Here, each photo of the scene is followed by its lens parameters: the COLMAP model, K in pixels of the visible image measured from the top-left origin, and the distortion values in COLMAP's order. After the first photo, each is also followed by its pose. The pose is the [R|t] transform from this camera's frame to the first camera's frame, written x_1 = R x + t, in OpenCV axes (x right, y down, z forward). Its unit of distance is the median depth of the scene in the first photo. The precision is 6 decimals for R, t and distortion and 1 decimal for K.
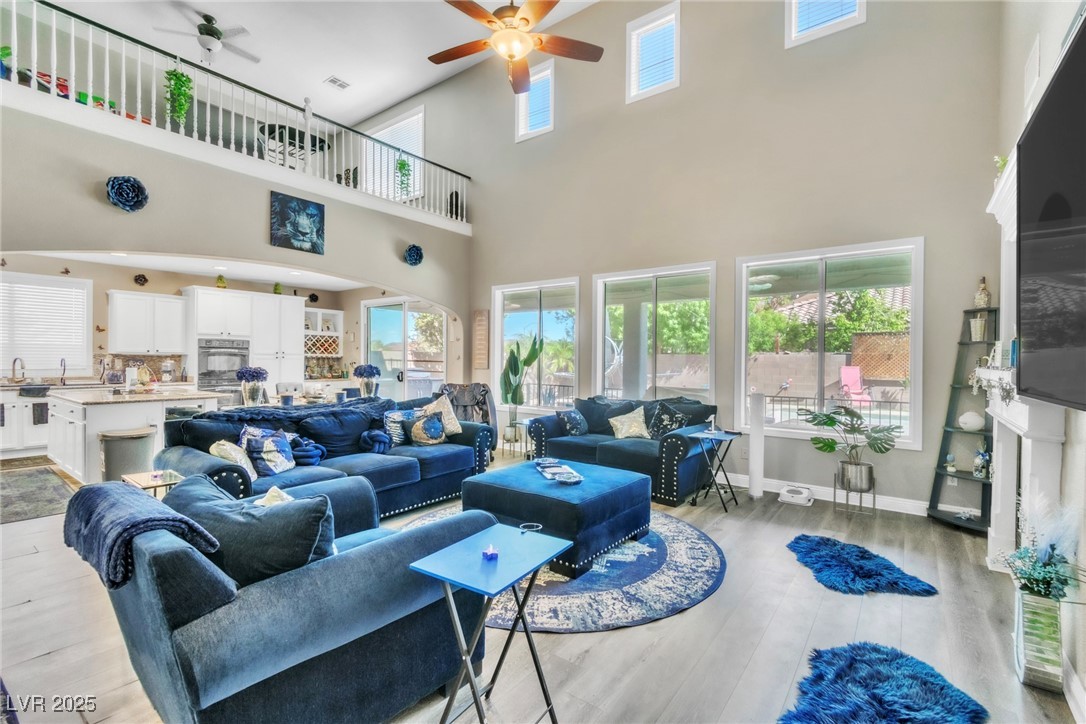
lens RADIAL K [[492.6, 0, 549.8], [0, 492.6, 360.9], [0, 0, 1]] dist [0.002993, 0.000050]
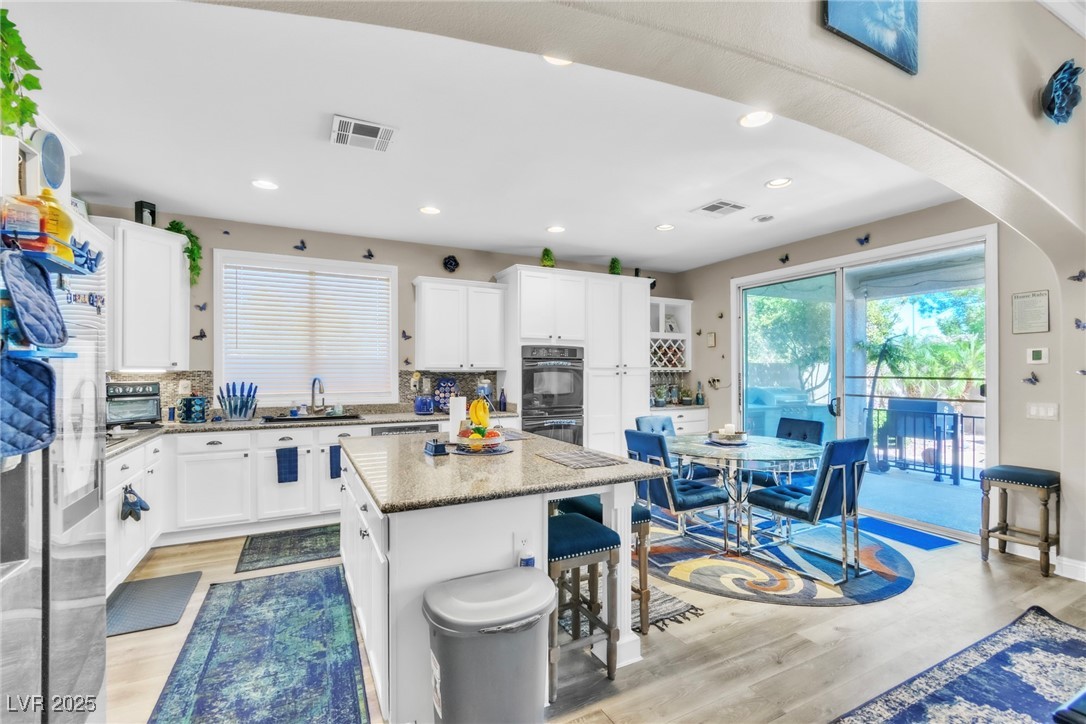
lens RADIAL K [[484.2, 0, 542.7], [0, 484.2, 368.4], [0, 0, 1]] dist [0.004923, -0.000130]
pose [[0.898982, -0.015808, -0.437700, -0.568352], [0.009899, 0.999827, -0.015778, -0.006883], [0.437873, 0.009851, 0.898983, 0.608908]]
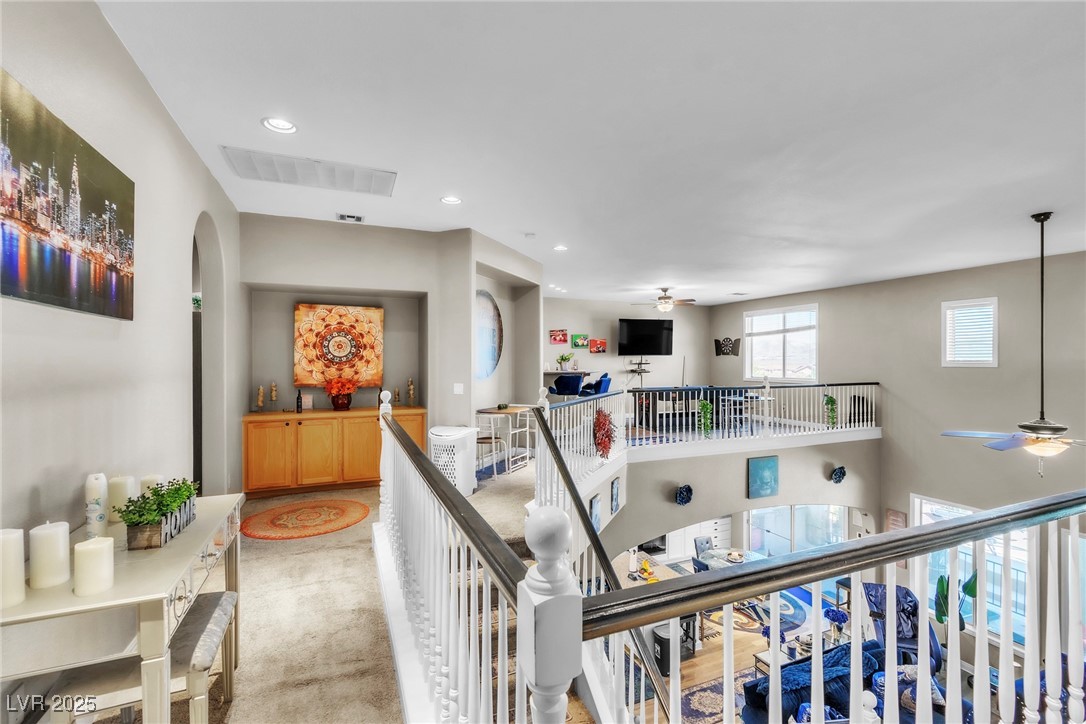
lens RADIAL K [[494.5, 0, 539.6], [0, 494.5, 353.5], [0, 0, 1]] dist [-0.000490, -0.000033]
pose [[0.864346, -0.011850, -0.502757, -0.358483], [0.005175, 0.999879, -0.014670, -0.589461], [0.502870, 0.010078, 0.864303, -0.443332]]
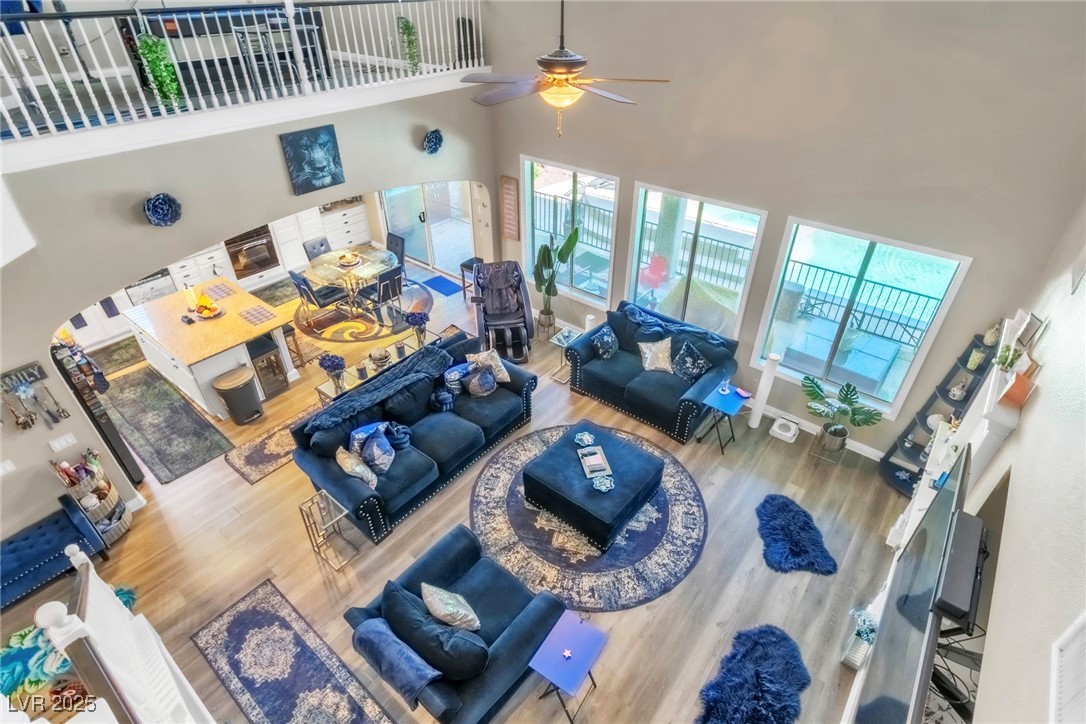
lens RADIAL K [[556.5, 0, 549.3], [0, 556.5, 367.1], [0, 0, 1]] dist [0.007024, 0.000423]
pose [[0.999604, 0.013558, -0.024673, -0.046528], [0.003350, 0.812877, 0.582426, -0.563614], [0.027953, -0.582277, 0.812510, -0.043857]]
